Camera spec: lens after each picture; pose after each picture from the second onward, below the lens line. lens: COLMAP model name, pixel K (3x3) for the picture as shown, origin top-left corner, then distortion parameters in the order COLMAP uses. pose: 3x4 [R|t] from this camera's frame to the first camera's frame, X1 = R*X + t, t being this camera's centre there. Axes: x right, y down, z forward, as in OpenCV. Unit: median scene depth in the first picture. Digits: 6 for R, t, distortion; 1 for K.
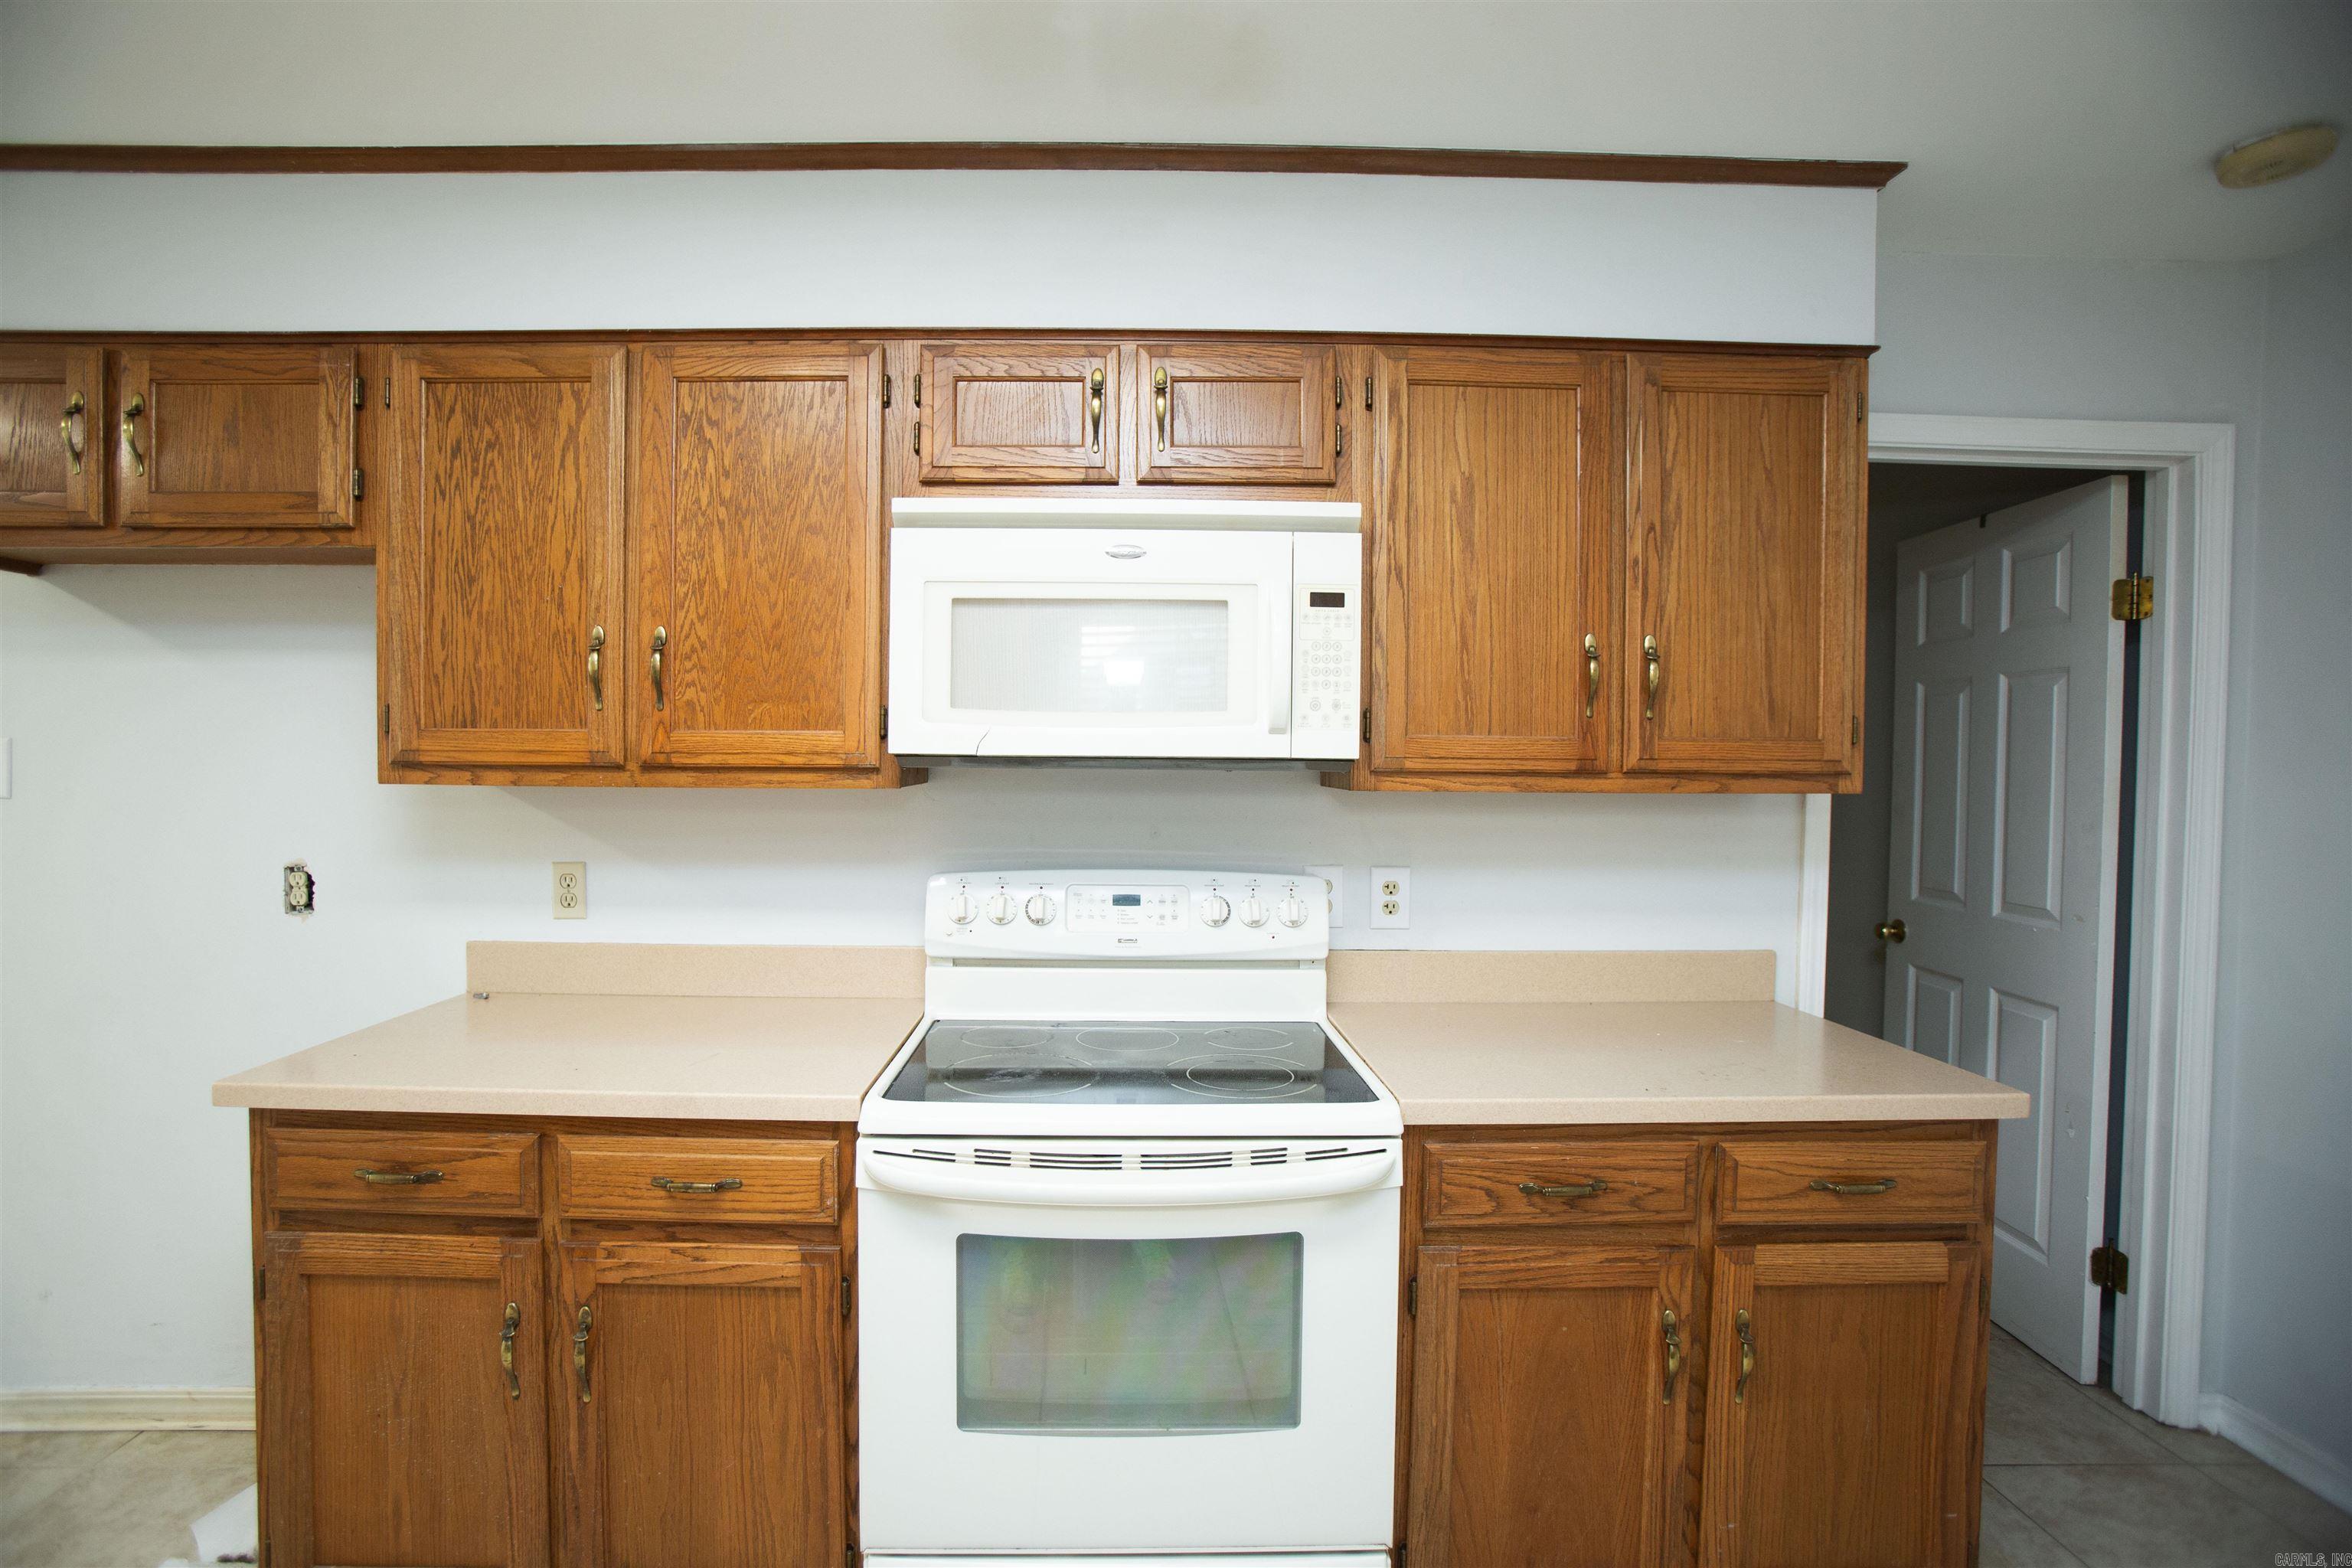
lens RADIAL K [[1064.6, 0, 1176.0], [0, 1064.6, 784.0], [0, 0, 1]] dist [-0.071682, 0.026800]
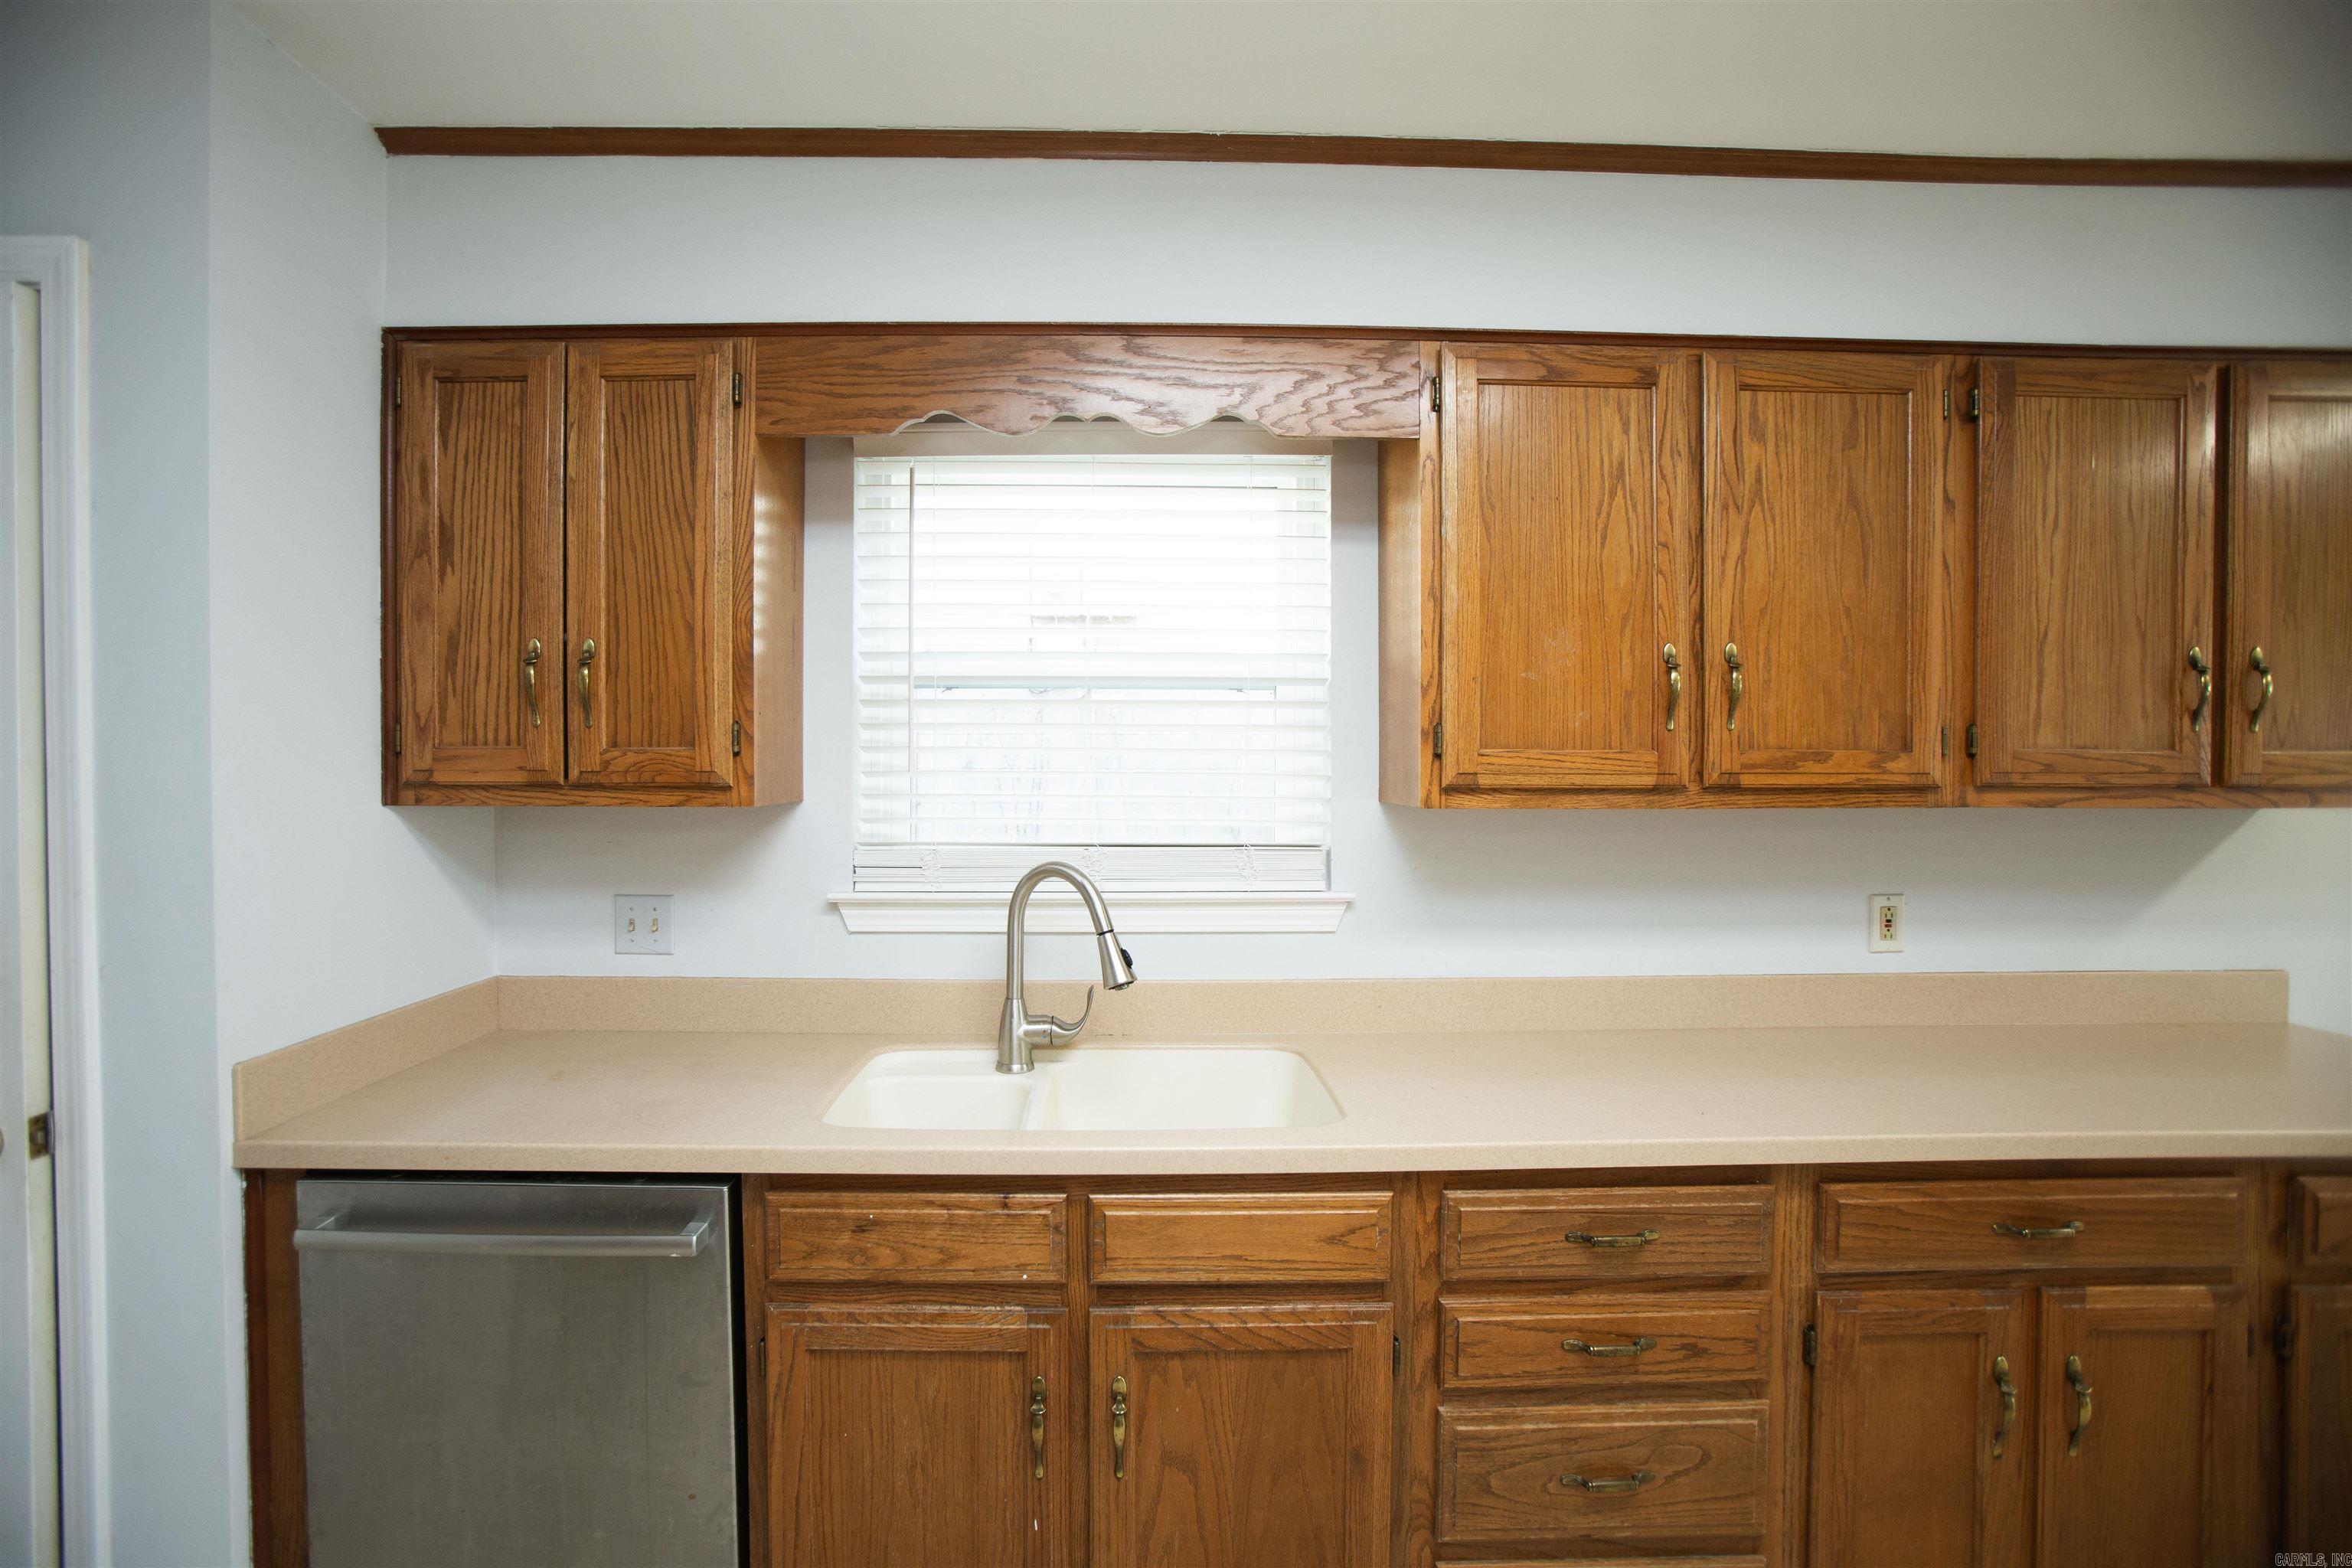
lens RADIAL K [[1140.8, 0, 1126.7], [0, 1140.8, 763.2], [0, 0, 1]] dist [-0.081478, 0.036678]
pose [[0.999968, -0.006000, 0.005333, -0.201007], [0.006188, 0.999331, -0.036056, -0.001209], [-0.005113, 0.036088, 0.999336, -0.003292]]
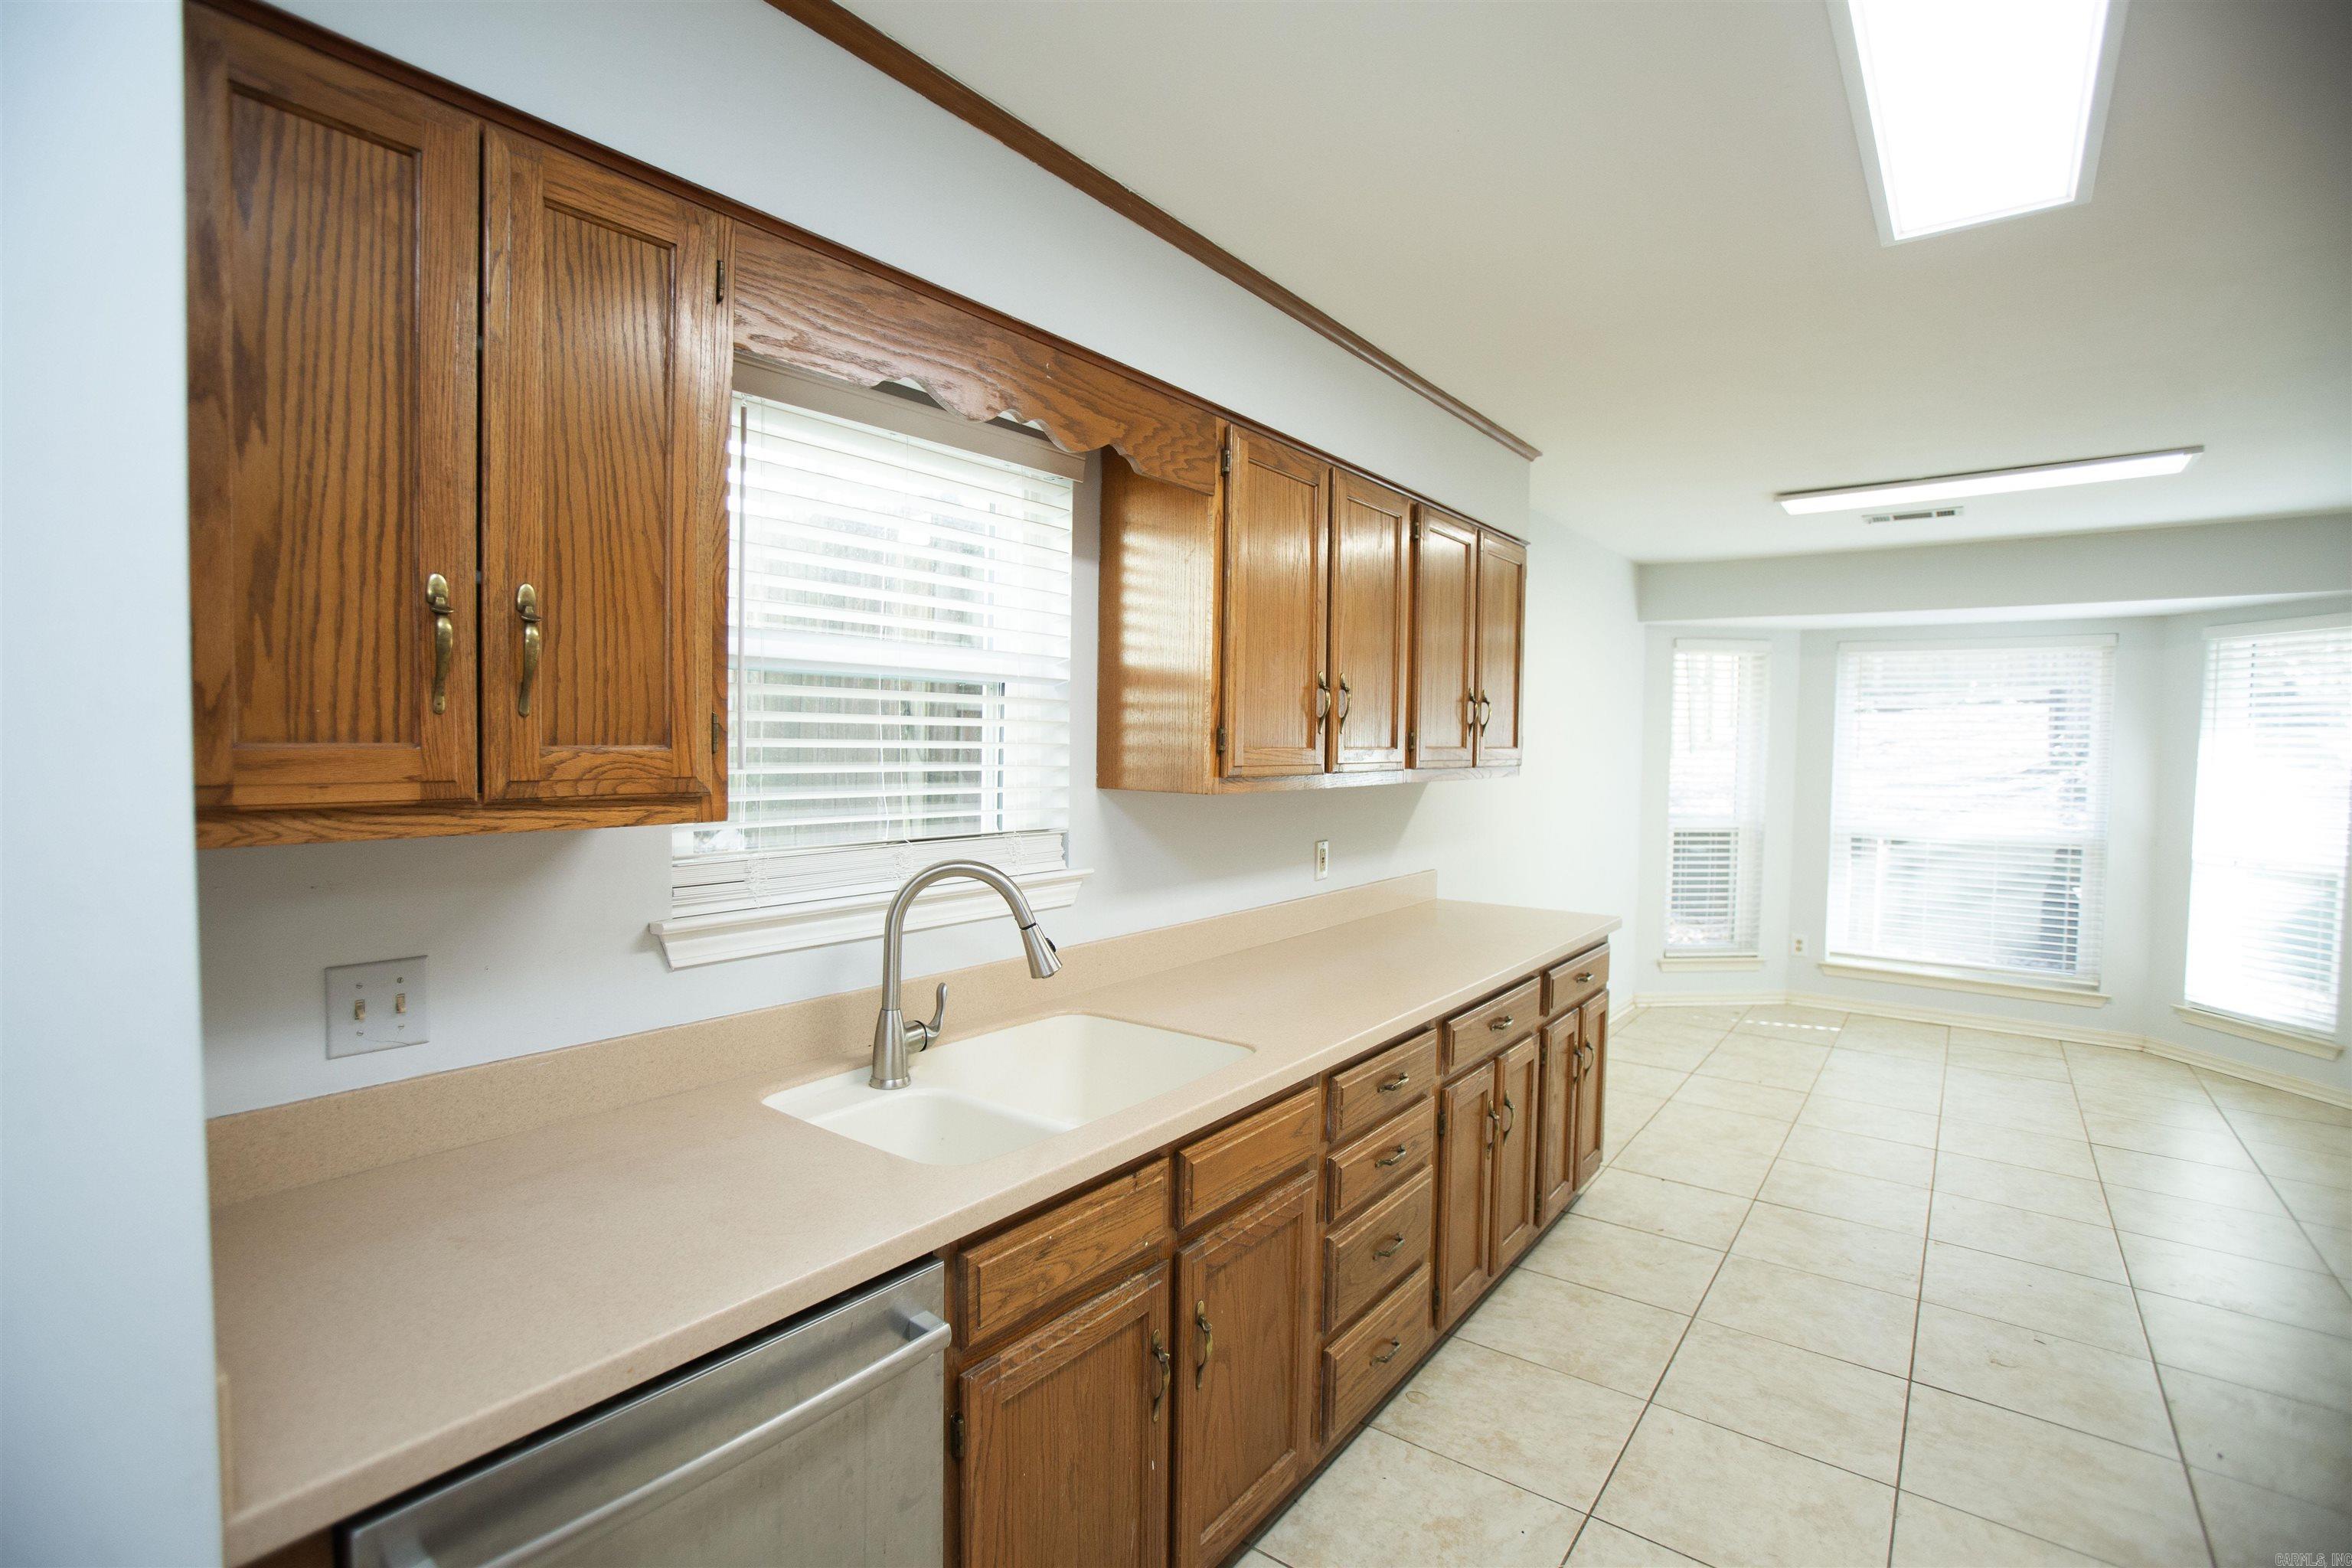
lens RADIAL K [[1140.8, 0, 1126.7], [0, 1140.8, 763.2], [0, 0, 1]] dist [-0.081478, 0.036678]
pose [[0.612931, -0.016885, 0.789956, -0.536356], [0.018045, 0.999810, 0.007369, -0.018695], [-0.789930, 0.009738, 0.613119, 0.125892]]
